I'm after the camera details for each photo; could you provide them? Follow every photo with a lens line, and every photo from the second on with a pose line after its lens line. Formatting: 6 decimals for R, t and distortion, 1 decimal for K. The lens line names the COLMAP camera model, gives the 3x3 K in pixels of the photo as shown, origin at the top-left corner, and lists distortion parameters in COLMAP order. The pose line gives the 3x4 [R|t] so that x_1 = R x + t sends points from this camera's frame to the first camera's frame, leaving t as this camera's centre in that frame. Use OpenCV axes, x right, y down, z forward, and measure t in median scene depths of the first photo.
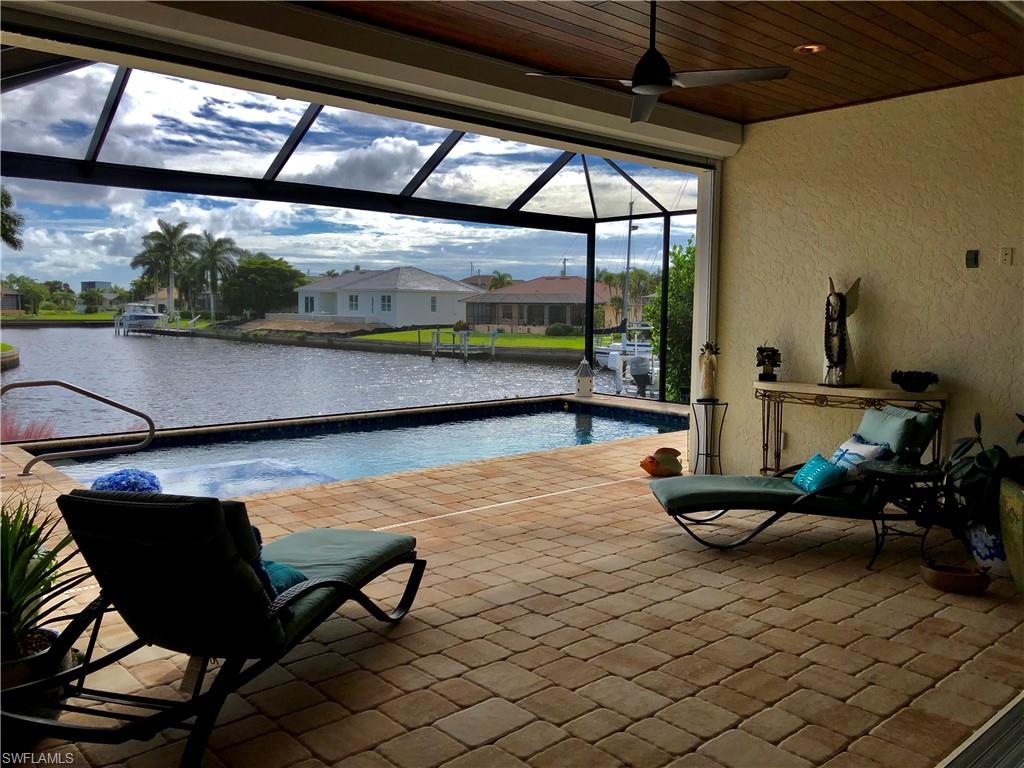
lens RADIAL K [[834.1, 0, 519.7], [0, 834.1, 375.6], [0, 0, 1]] dist [0.045427, -0.056654]
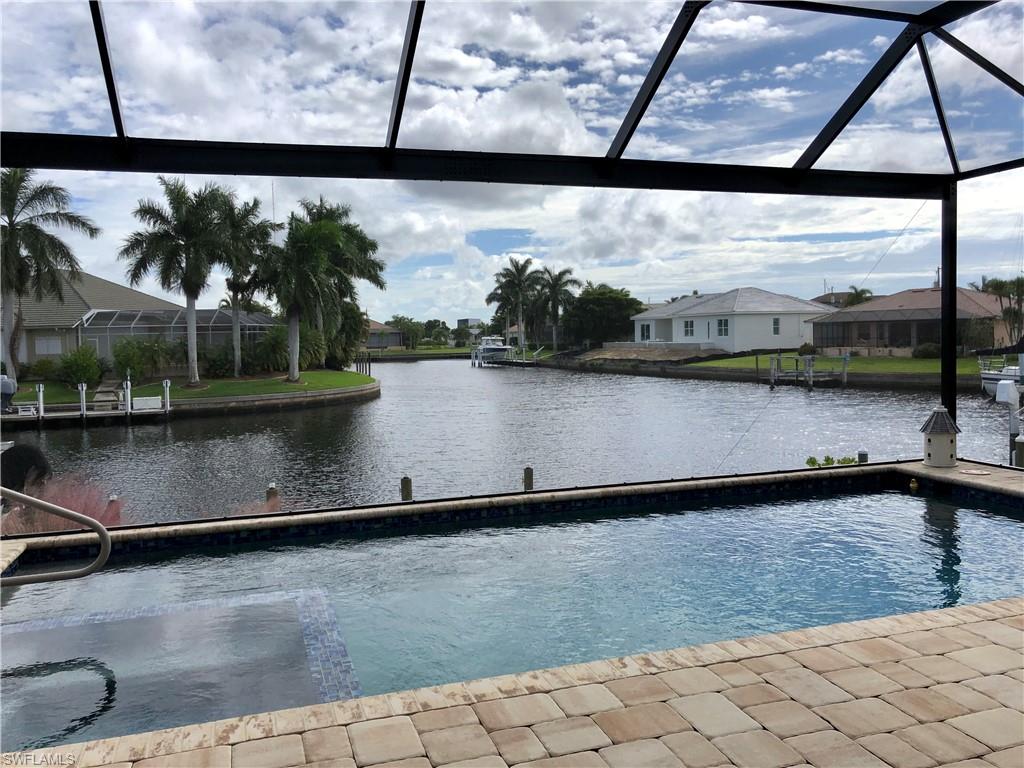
lens RADIAL K [[834.1, 0, 508.4], [0, 834.1, 376.3], [0, 0, 1]] dist [0.045427, -0.056654]
pose [[0.911056, -0.013370, -0.412065, 0.006568], [0.000699, 0.999523, -0.030885, -0.003215], [0.412282, 0.027850, 0.910631, 0.046467]]
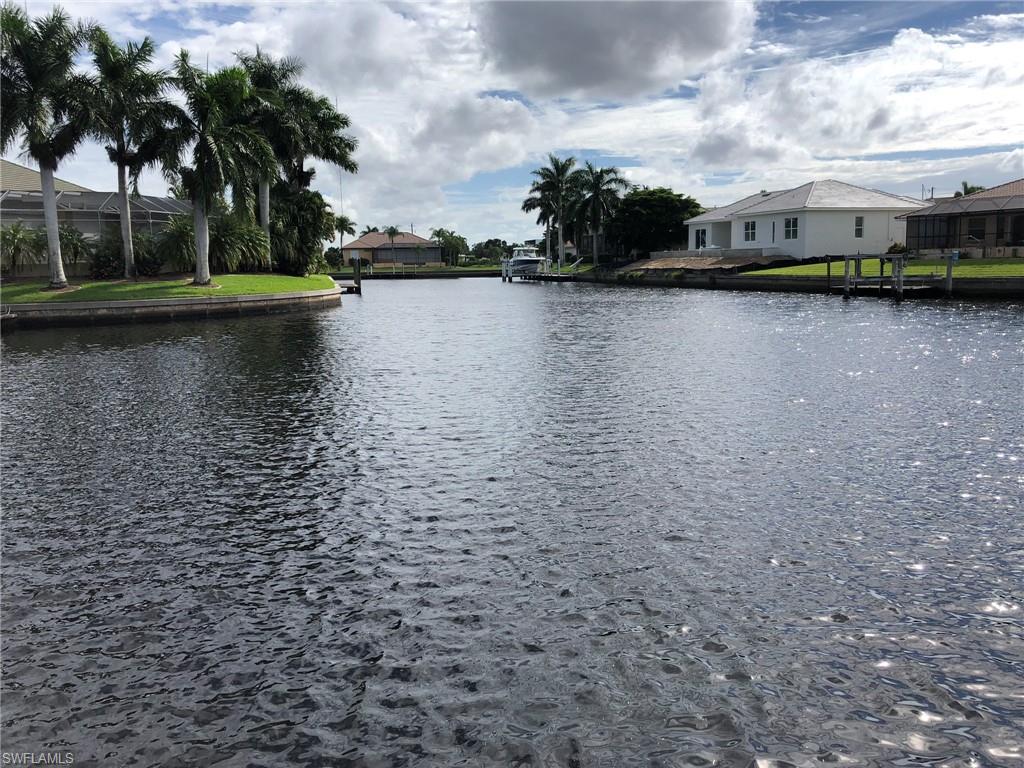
lens RADIAL K [[834.1, 0, 516.5], [0, 834.1, 374.4], [0, 0, 1]] dist [0.045427, -0.056654]
pose [[0.873828, 0.034251, -0.485027, -0.005293], [-0.007873, 0.998382, 0.056318, 0.003895], [0.486171, -0.045394, 0.872684, 0.209276]]
